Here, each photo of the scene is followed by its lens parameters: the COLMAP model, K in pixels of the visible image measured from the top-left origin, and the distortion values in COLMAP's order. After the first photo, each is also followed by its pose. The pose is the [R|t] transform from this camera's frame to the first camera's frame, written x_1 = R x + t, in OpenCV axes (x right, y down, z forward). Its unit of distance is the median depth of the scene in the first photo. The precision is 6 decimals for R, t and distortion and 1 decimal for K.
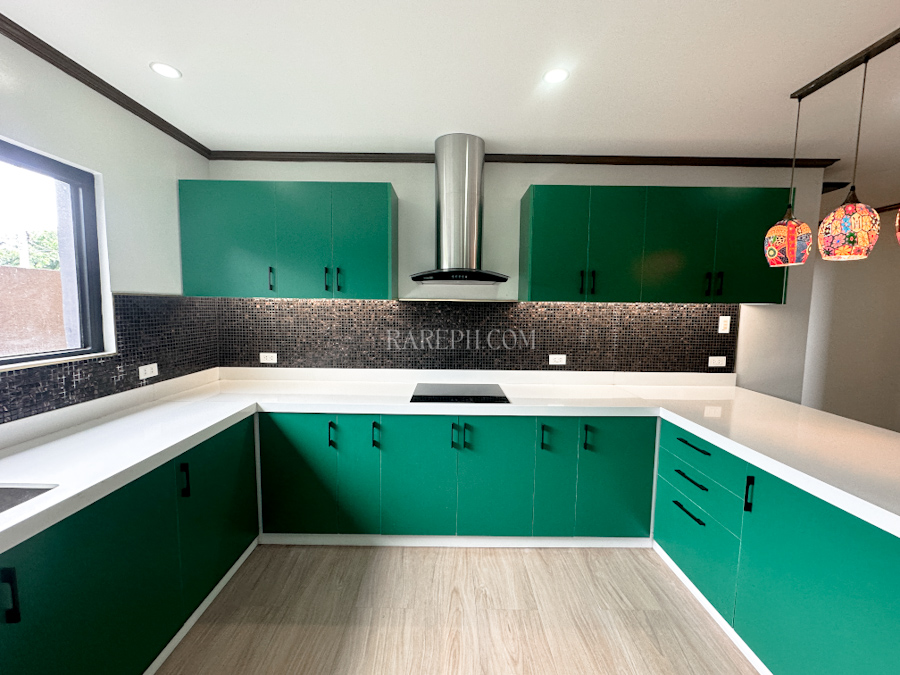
lens RADIAL K [[359.5, 0, 450.0], [0, 359.5, 337.5], [0, 0, 1]] dist [-0.000224, -0.000067]
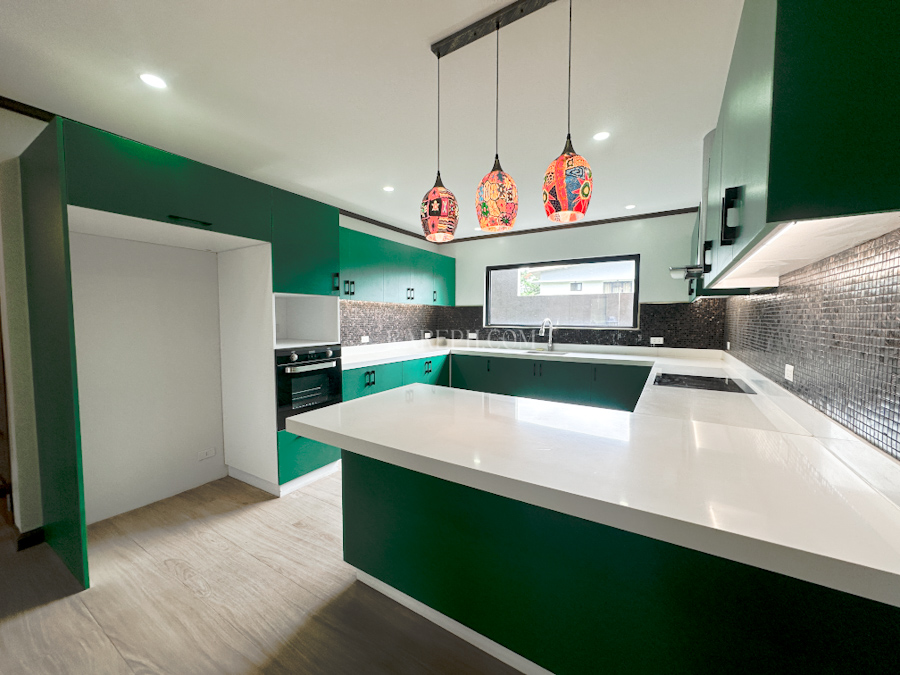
lens RADIAL K [[359.5, 0, 450.0], [0, 359.5, 337.5], [0, 0, 1]] dist [-0.000224, -0.000067]
pose [[-0.540467, 0.038042, -0.840505, 1.603062], [-0.078453, 0.992346, 0.095362, -0.026790], [0.837700, 0.117480, -0.533346, 1.198265]]
